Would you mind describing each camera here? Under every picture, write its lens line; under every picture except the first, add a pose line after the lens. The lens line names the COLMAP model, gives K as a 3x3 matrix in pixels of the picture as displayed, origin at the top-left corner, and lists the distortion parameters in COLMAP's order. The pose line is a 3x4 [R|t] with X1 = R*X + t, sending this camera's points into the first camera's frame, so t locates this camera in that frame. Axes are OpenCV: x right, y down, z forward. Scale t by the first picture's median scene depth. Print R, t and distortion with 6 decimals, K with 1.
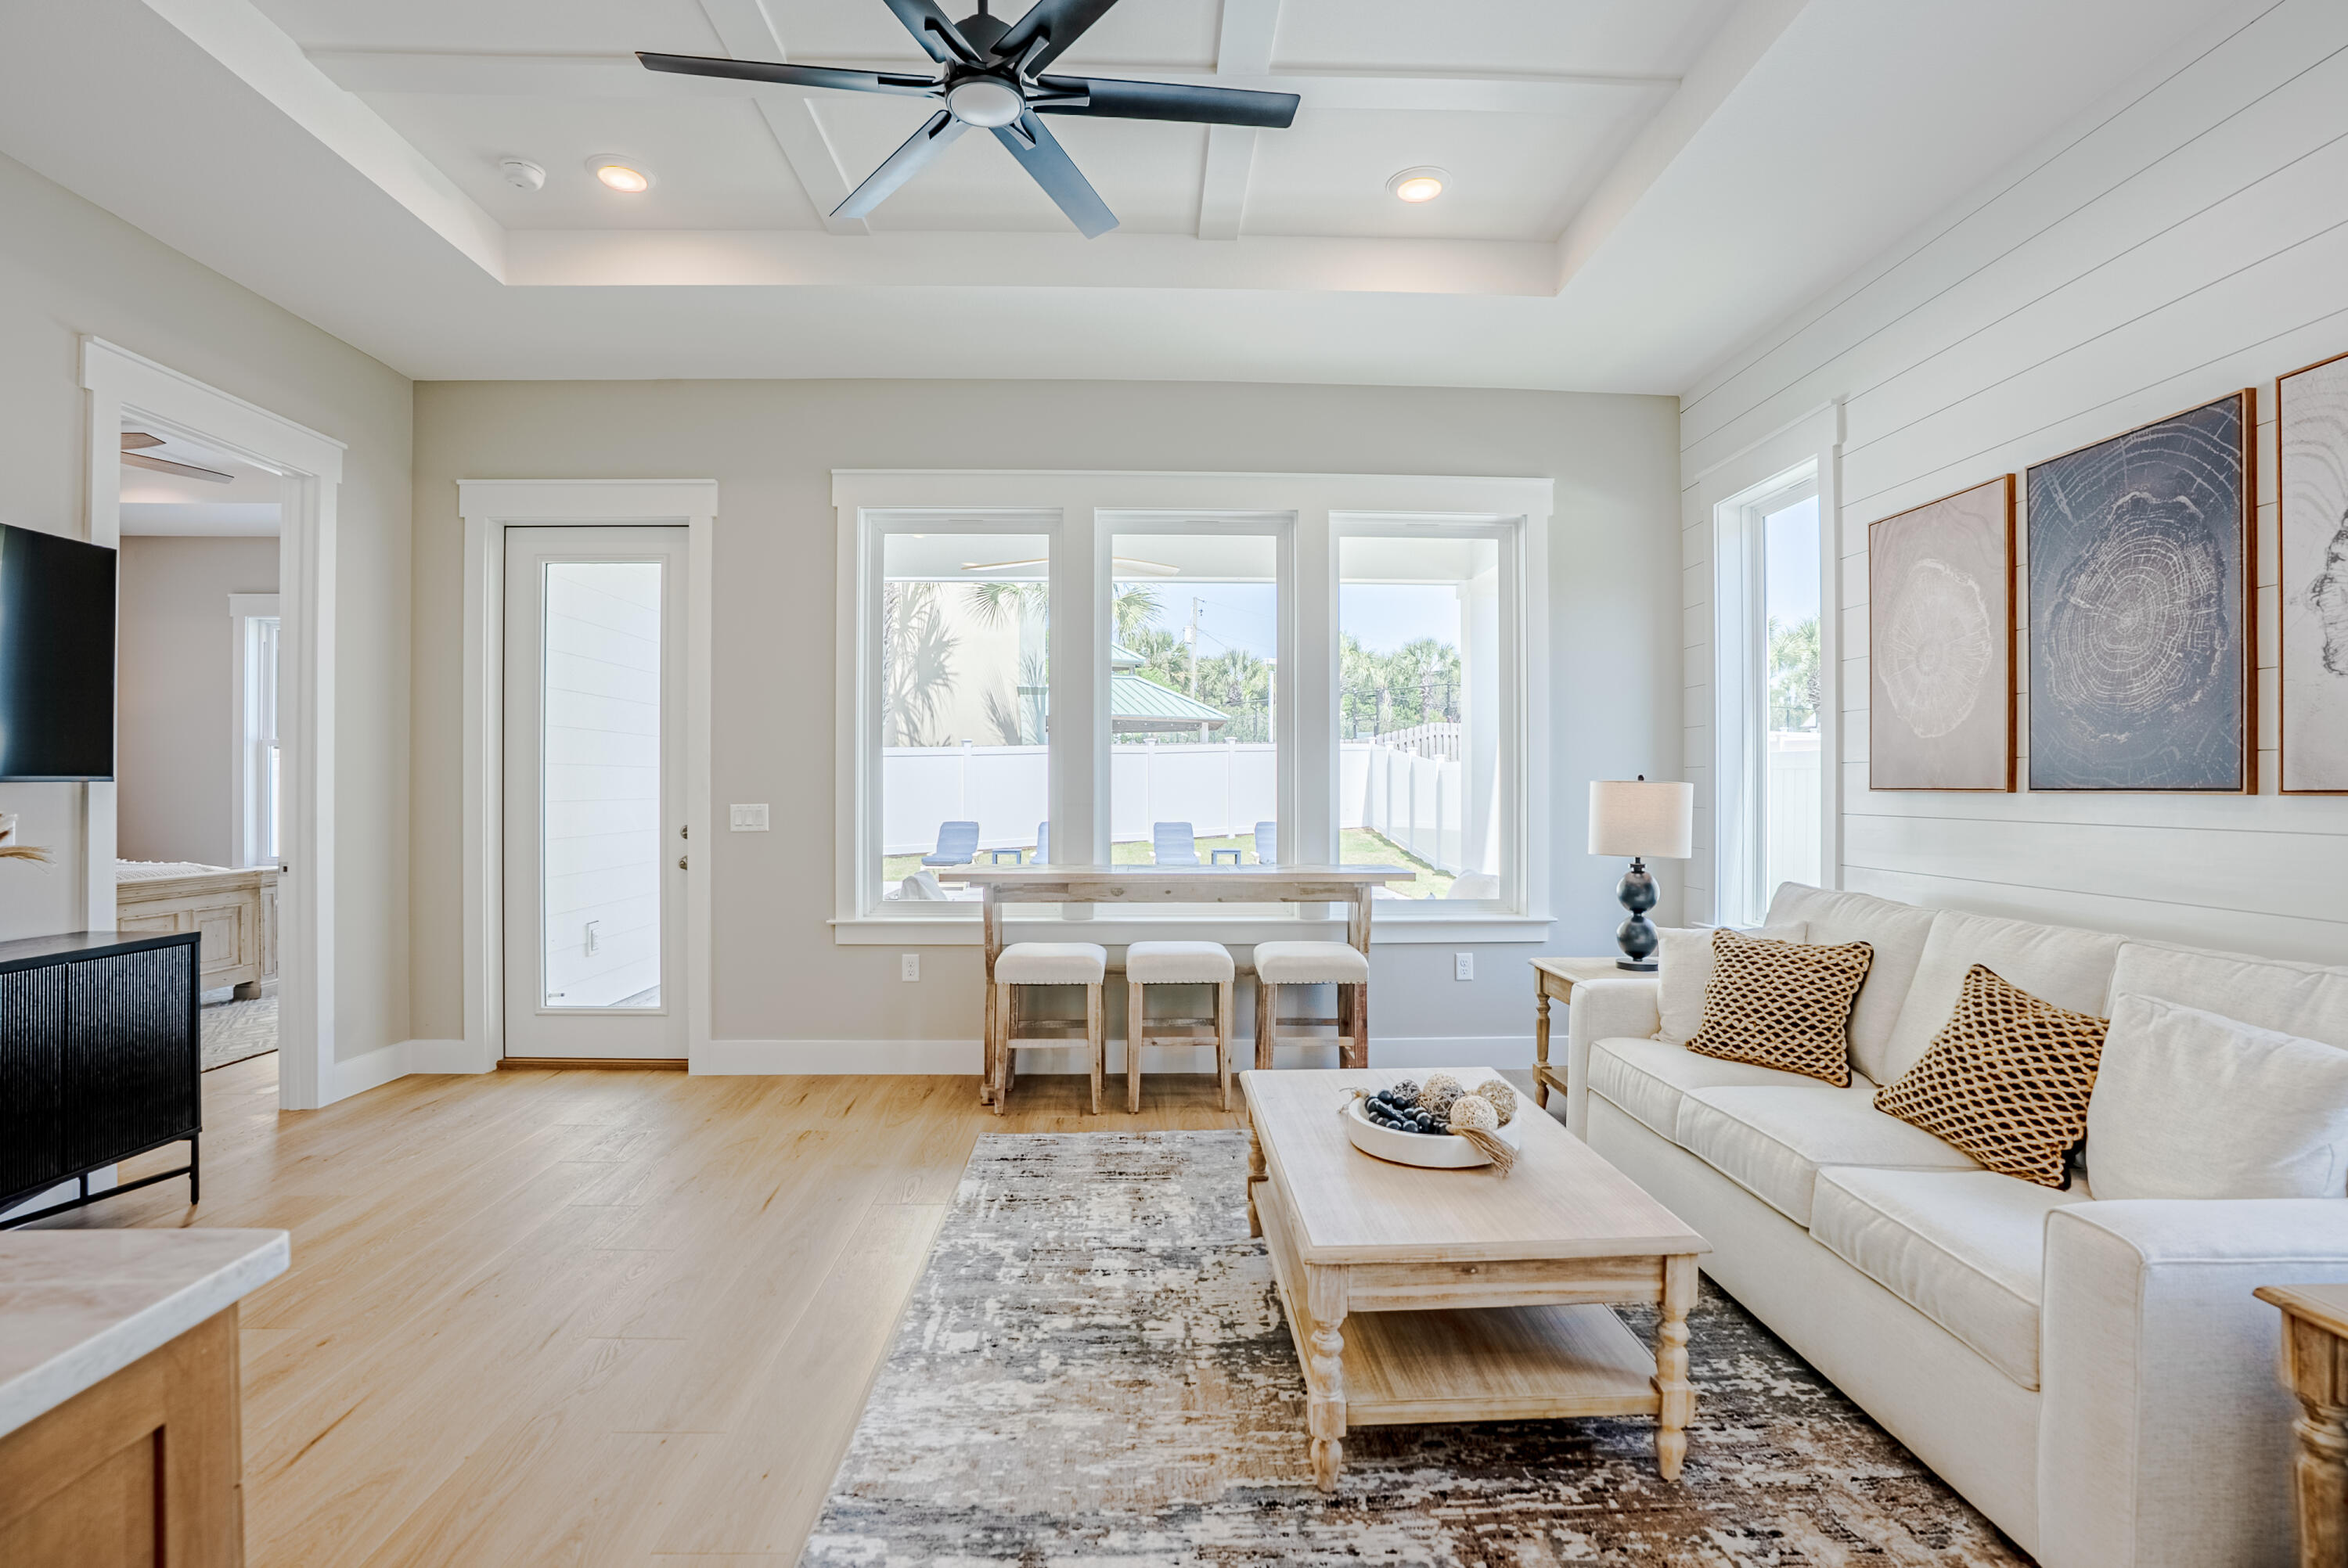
lens RADIAL K [[1085.5, 0, 1174.0], [0, 1085.5, 786.0], [0, 0, 1]] dist [-0.040511, 0.000230]
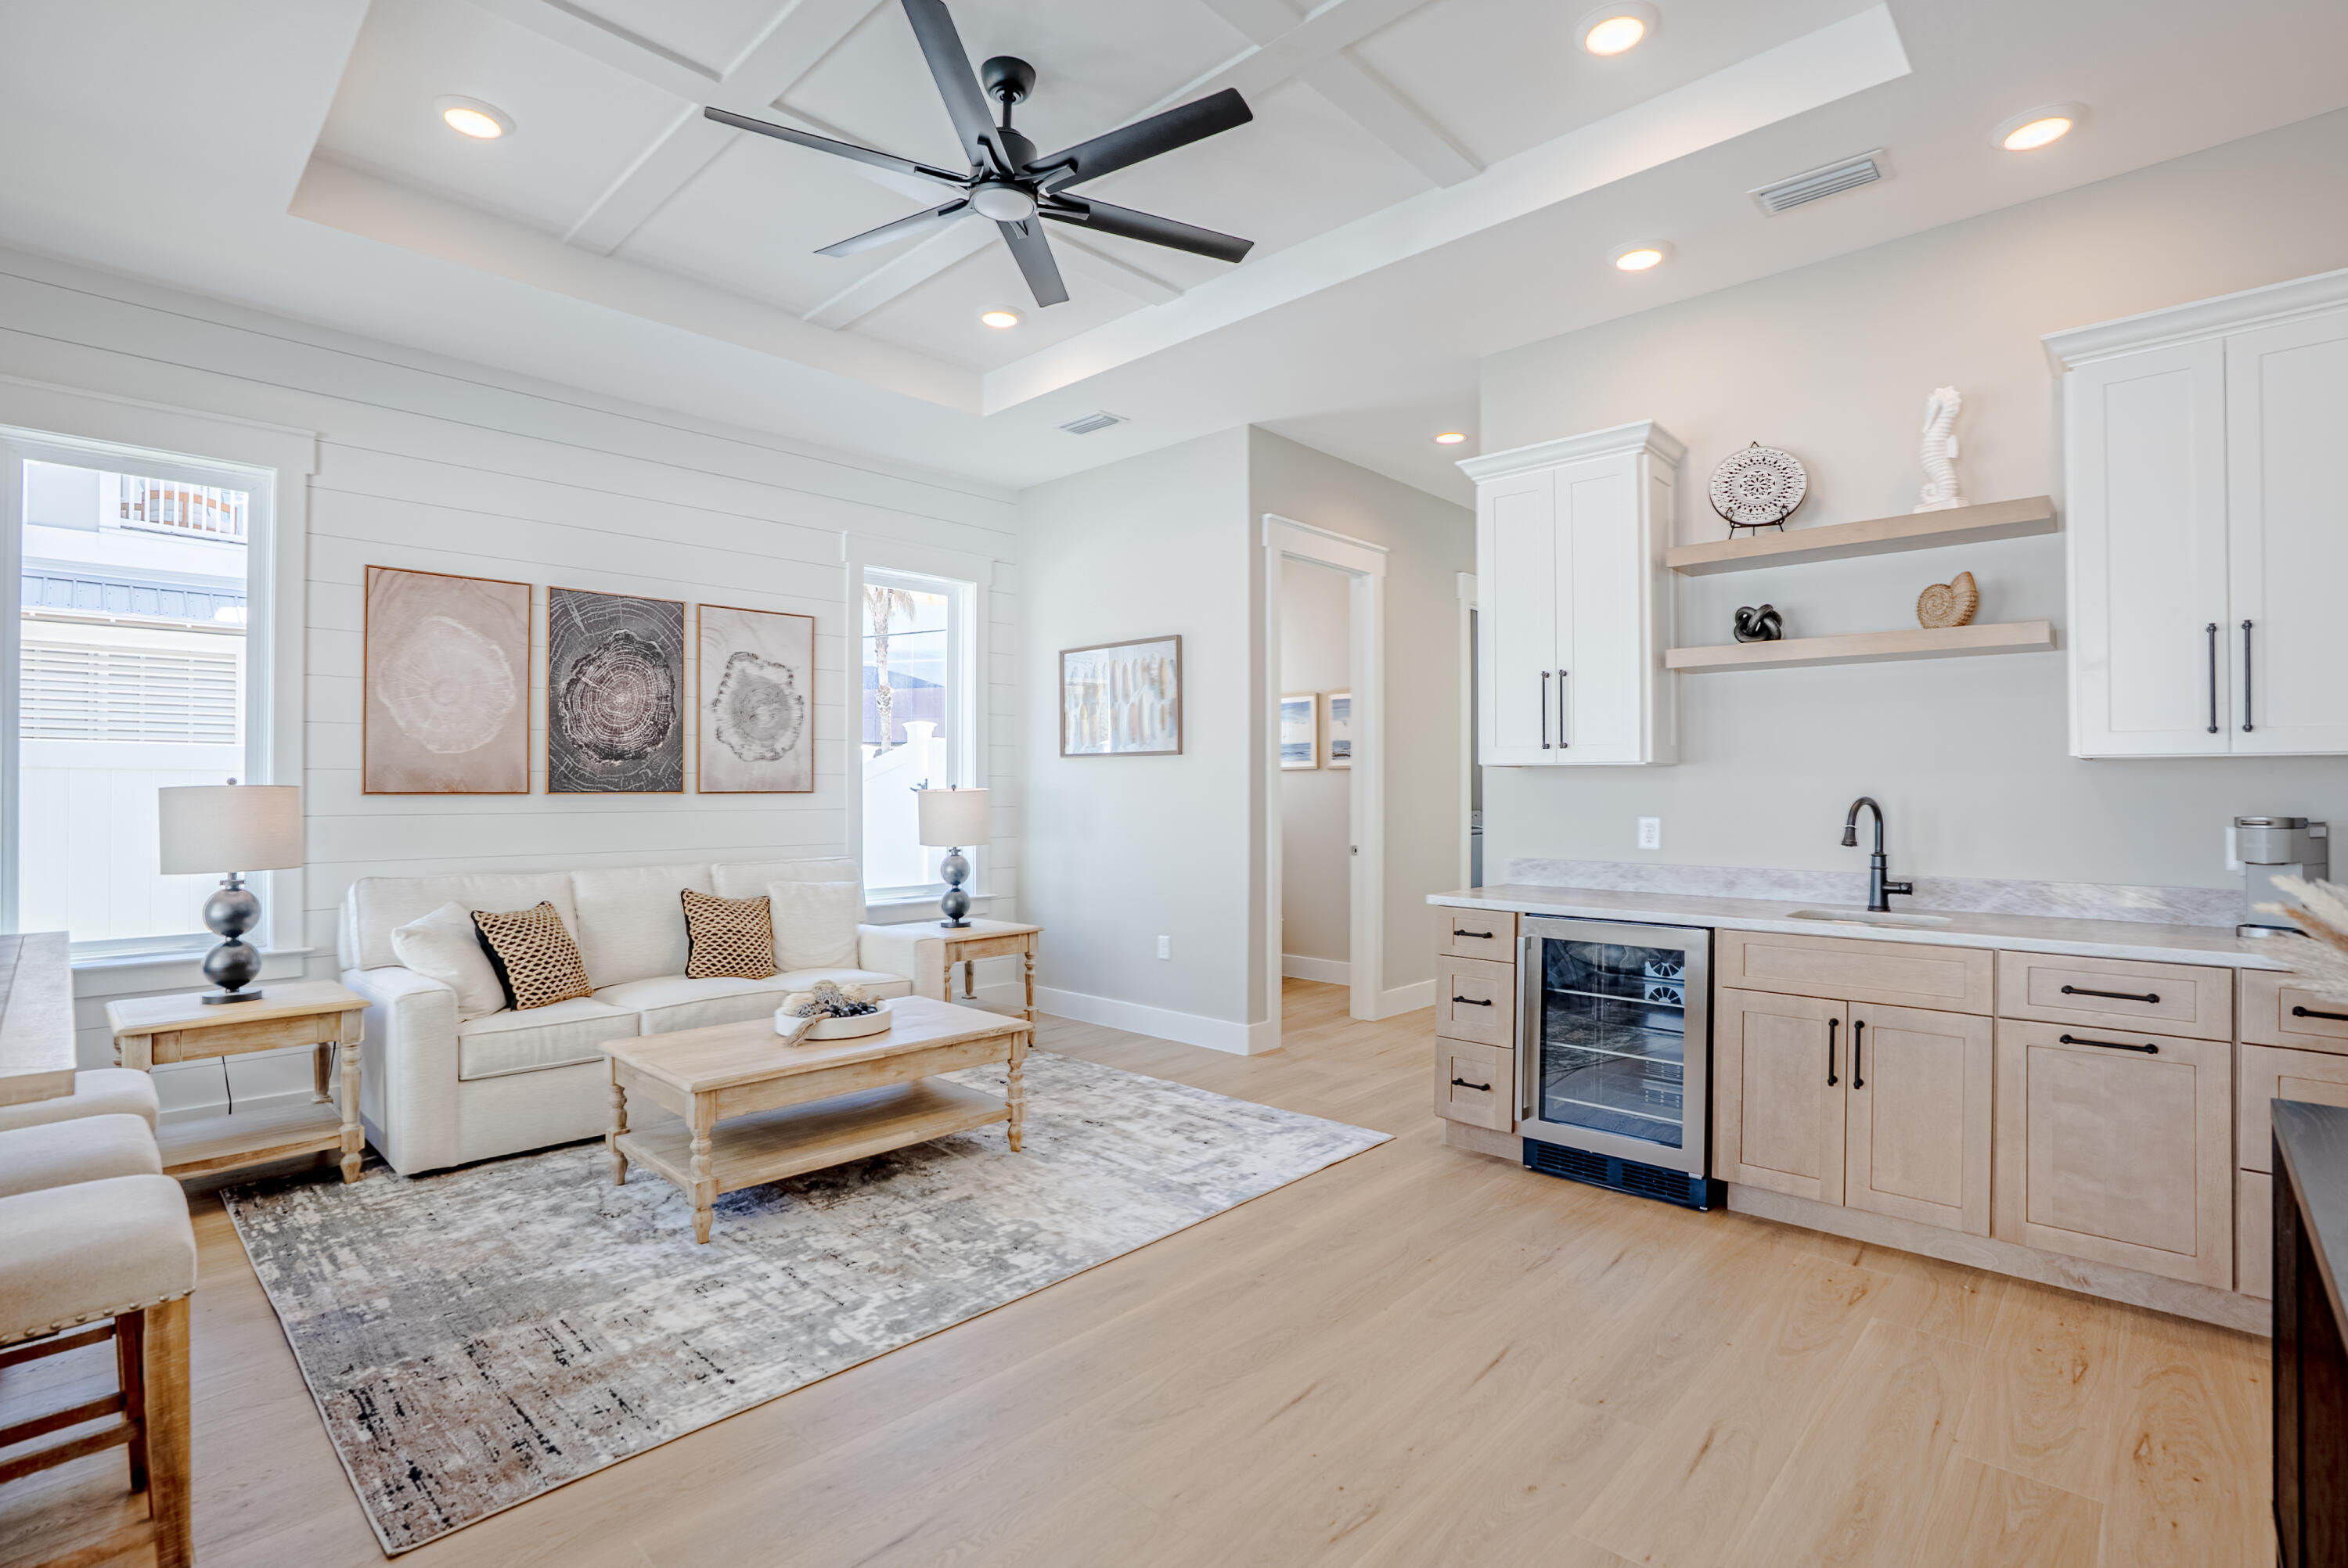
lens RADIAL K [[1085.5, 0, 1169.7], [0, 1085.5, 784.2], [0, 0, 1]] dist [-0.040511, 0.000230]
pose [[-0.709606, 0.002072, 0.704596, -0.706059], [0.000675, 0.999997, -0.002261, -0.003281], [-0.704599, -0.001129, -0.709605, 1.082356]]
